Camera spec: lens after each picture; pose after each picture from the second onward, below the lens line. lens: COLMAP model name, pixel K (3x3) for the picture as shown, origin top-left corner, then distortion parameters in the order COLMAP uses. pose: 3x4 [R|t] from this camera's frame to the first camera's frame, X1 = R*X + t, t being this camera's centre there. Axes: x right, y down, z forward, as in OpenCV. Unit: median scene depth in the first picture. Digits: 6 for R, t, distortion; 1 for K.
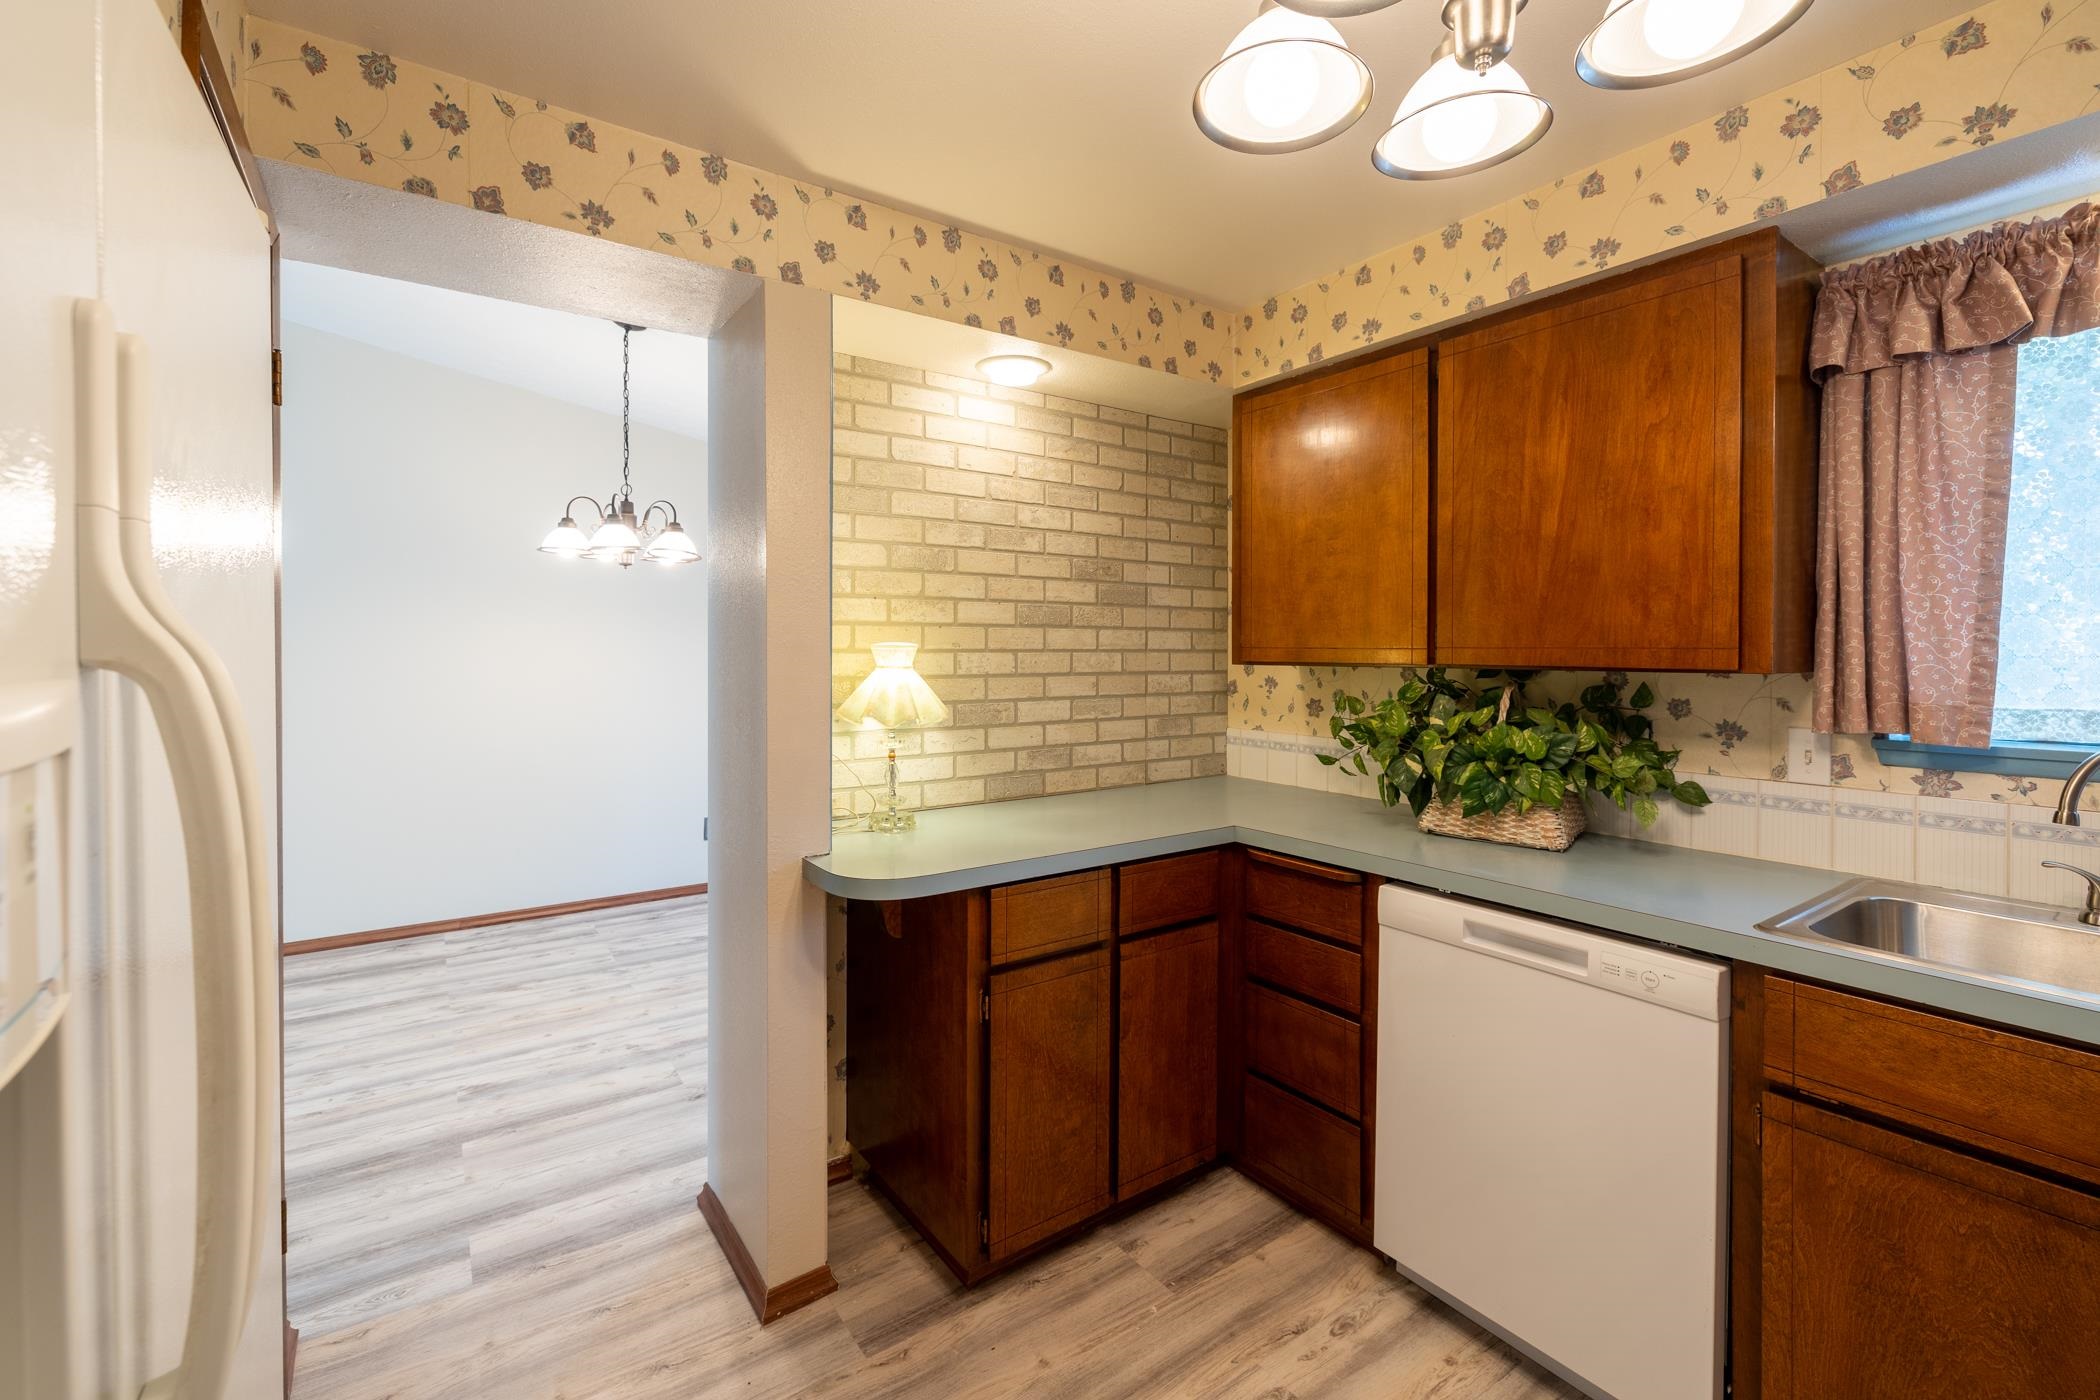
lens RADIAL K [[905.3, 0, 1044.2], [0, 905.3, 656.8], [0, 0, 1]] dist [-0.000462, -0.000613]
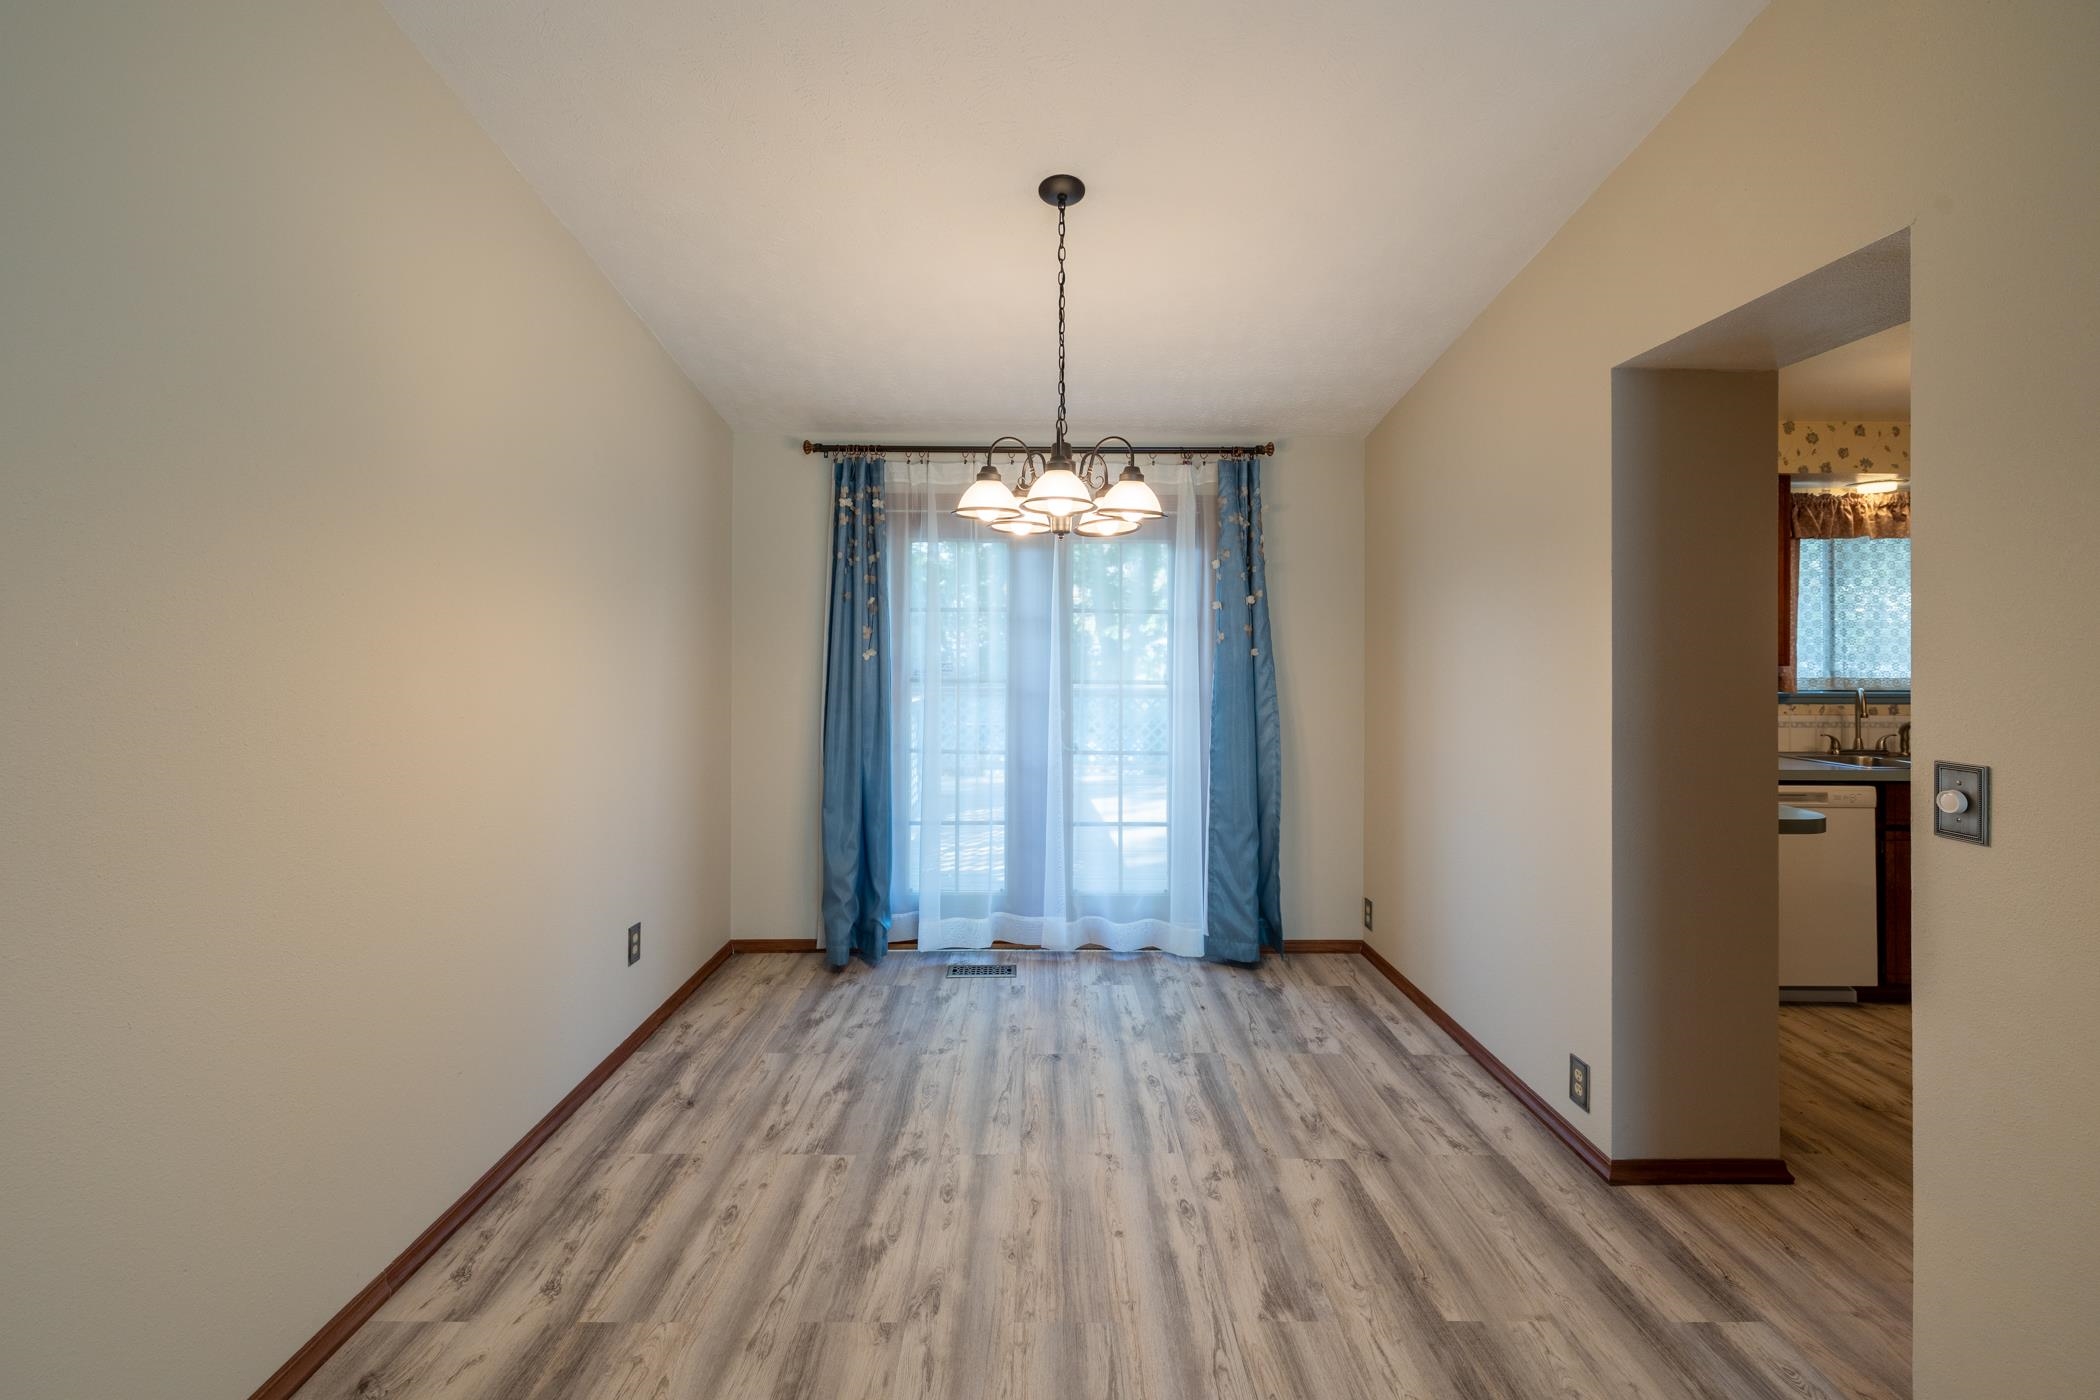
lens RADIAL K [[905.3, 0, 1050.7], [0, 905.3, 646.8], [0, 0, 1]] dist [-0.000462, -0.000613]
pose [[0.552771, 0.002807, 0.833329, -1.080298], [0.001029, 0.999991, -0.004051, -0.012124], [-0.833333, 0.003097, 0.552763, 0.639117]]
